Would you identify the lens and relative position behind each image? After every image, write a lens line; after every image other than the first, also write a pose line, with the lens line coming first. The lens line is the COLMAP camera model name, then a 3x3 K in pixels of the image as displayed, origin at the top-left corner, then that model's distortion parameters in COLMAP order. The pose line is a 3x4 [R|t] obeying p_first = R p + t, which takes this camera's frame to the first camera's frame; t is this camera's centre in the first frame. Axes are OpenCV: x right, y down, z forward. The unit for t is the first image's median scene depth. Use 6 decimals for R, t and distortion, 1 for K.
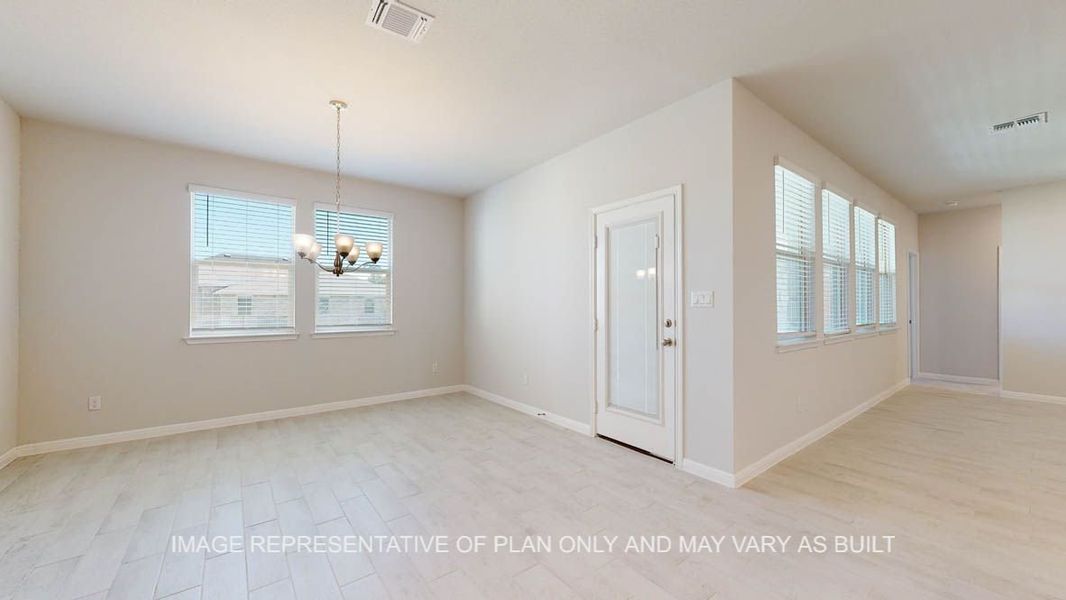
lens RADIAL K [[385.6, 0, 538.7], [0, 385.6, 304.7], [0, 0, 1]] dist [-0.006521, 0.000261]
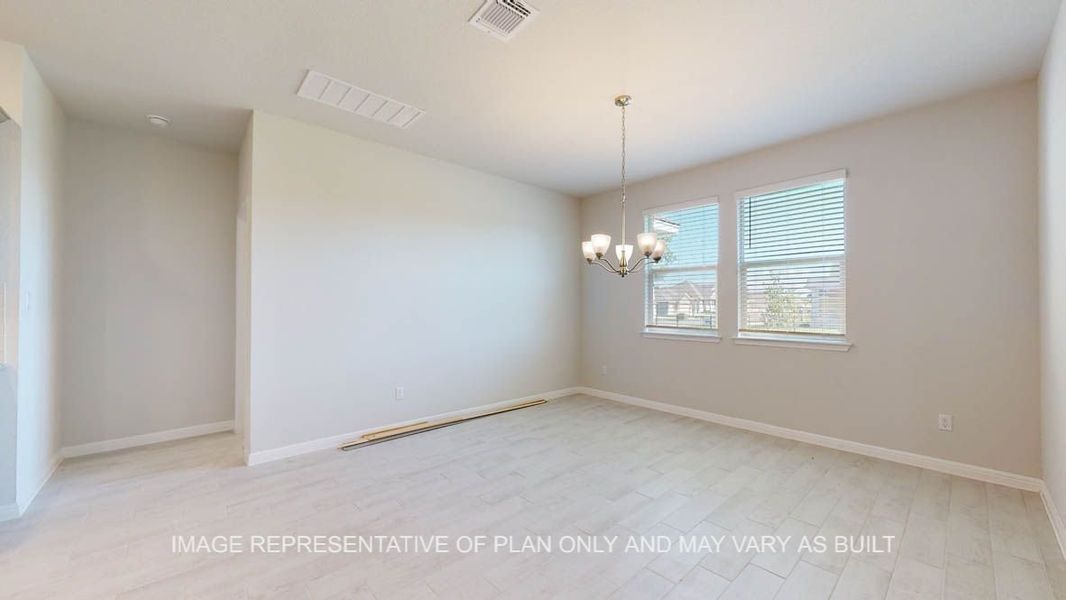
lens RADIAL K [[385.6, 0, 531.2], [0, 385.6, 293.9], [0, 0, 1]] dist [-0.006521, 0.000261]
pose [[0.086148, -0.037212, -0.995587, 0.285414], [-0.015181, 0.999137, -0.038658, 0.015126], [0.996167, 0.018444, 0.085509, 0.474577]]
